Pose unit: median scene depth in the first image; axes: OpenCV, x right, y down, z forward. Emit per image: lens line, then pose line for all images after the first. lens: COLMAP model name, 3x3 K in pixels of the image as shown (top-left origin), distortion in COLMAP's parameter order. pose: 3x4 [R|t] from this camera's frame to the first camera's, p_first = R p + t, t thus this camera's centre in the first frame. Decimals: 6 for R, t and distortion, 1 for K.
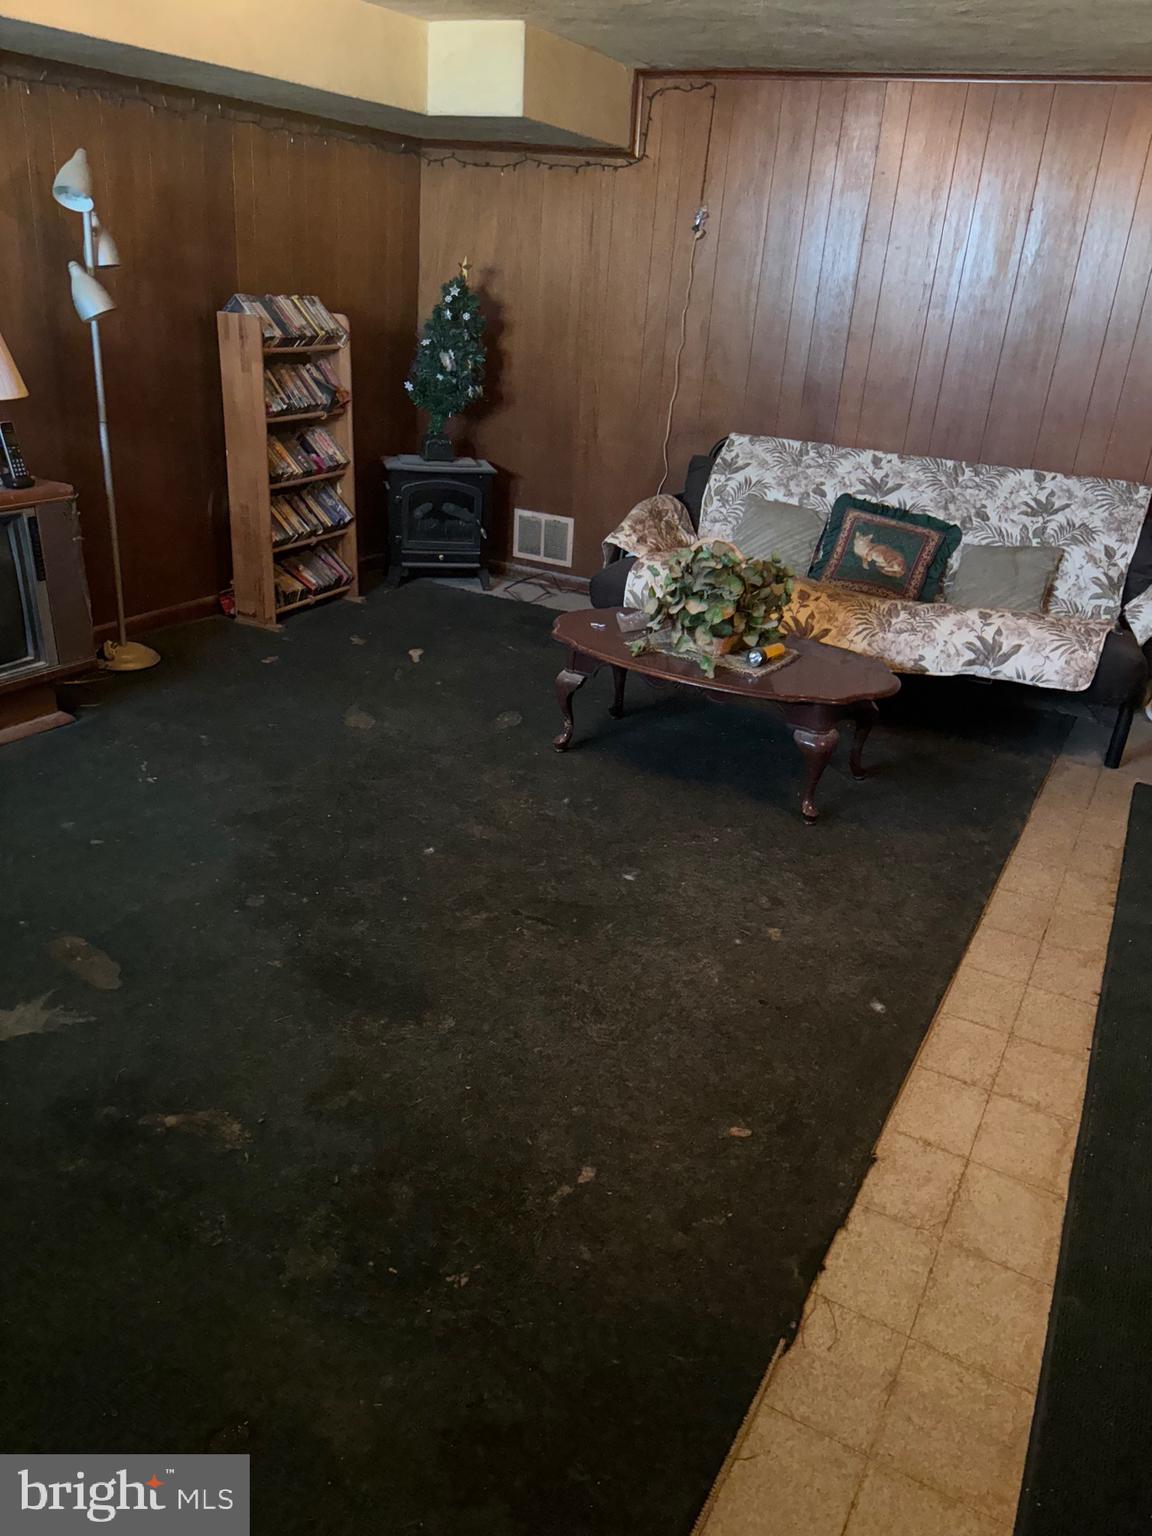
lens RADIAL K [[1144.3, 0, 580.1], [0, 1144.3, 786.7], [0, 0, 1]] dist [0.004970, -0.001295]
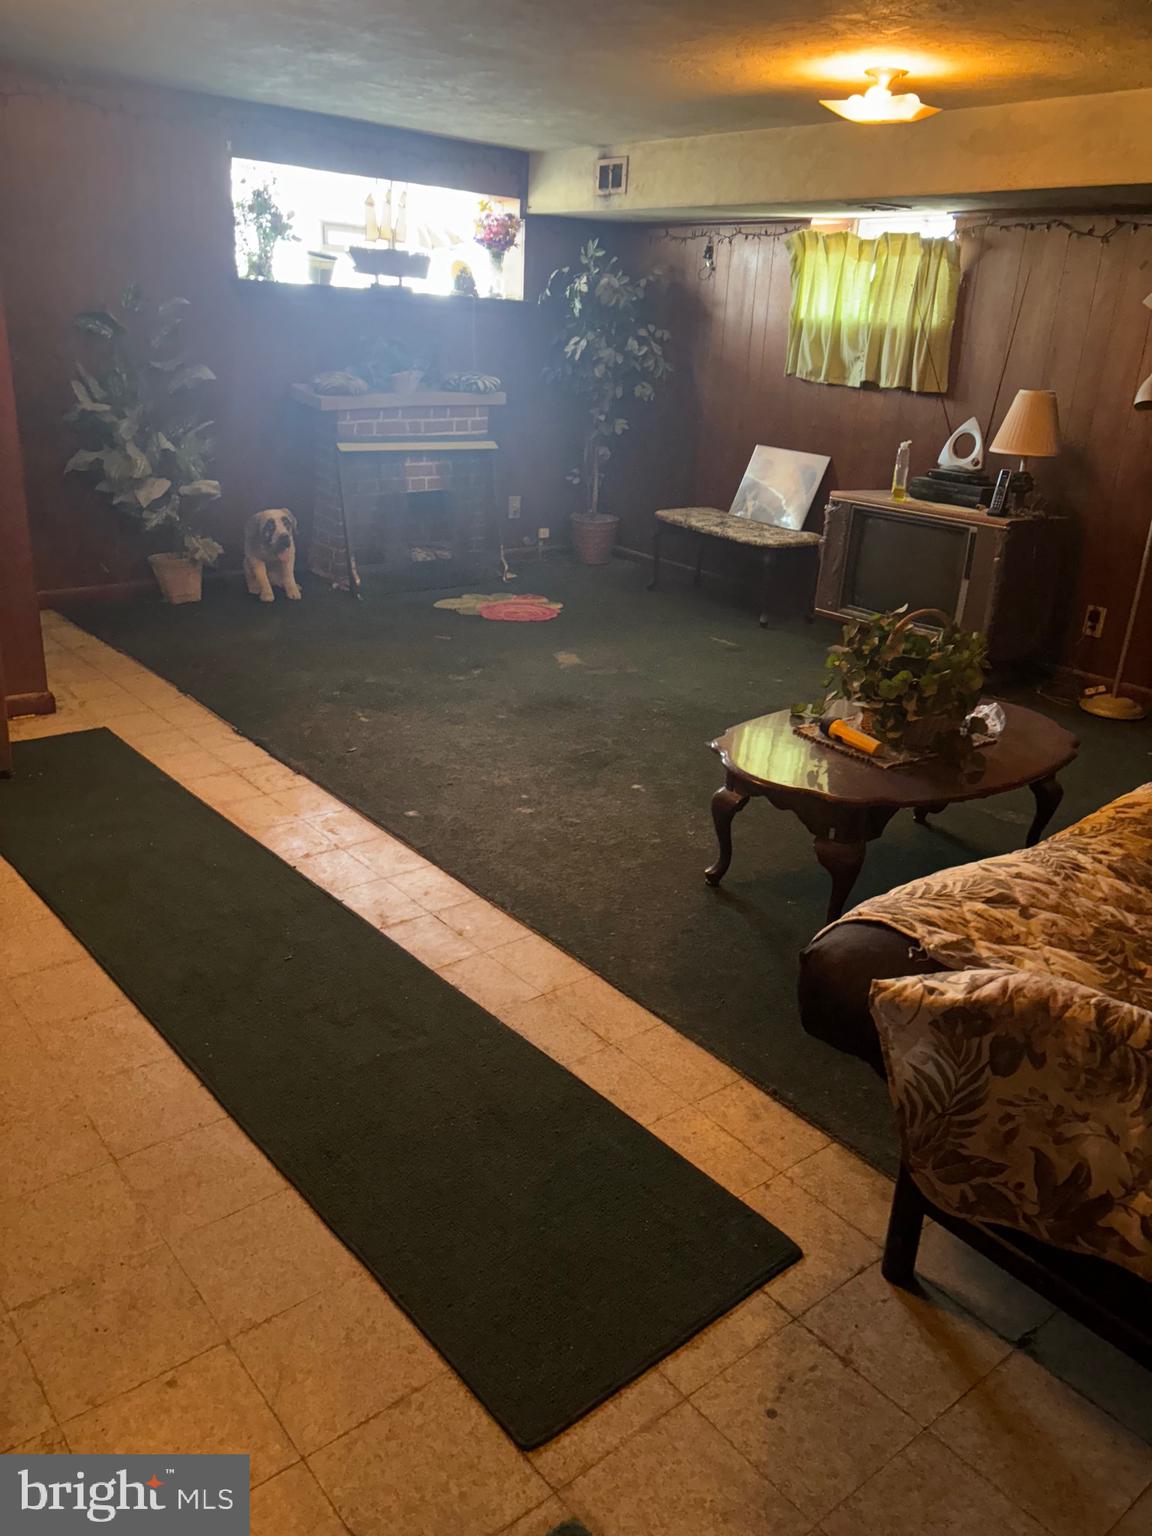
lens RADIAL K [[1144.3, 0, 580.1], [0, 1144.3, 786.7], [0, 0, 1]] dist [0.004970, -0.001295]
pose [[-0.362299, 0.263389, -0.894072, 1.378902], [-0.464747, 0.780439, 0.418240, -0.480517], [0.807929, 0.567046, -0.160343, 1.370376]]
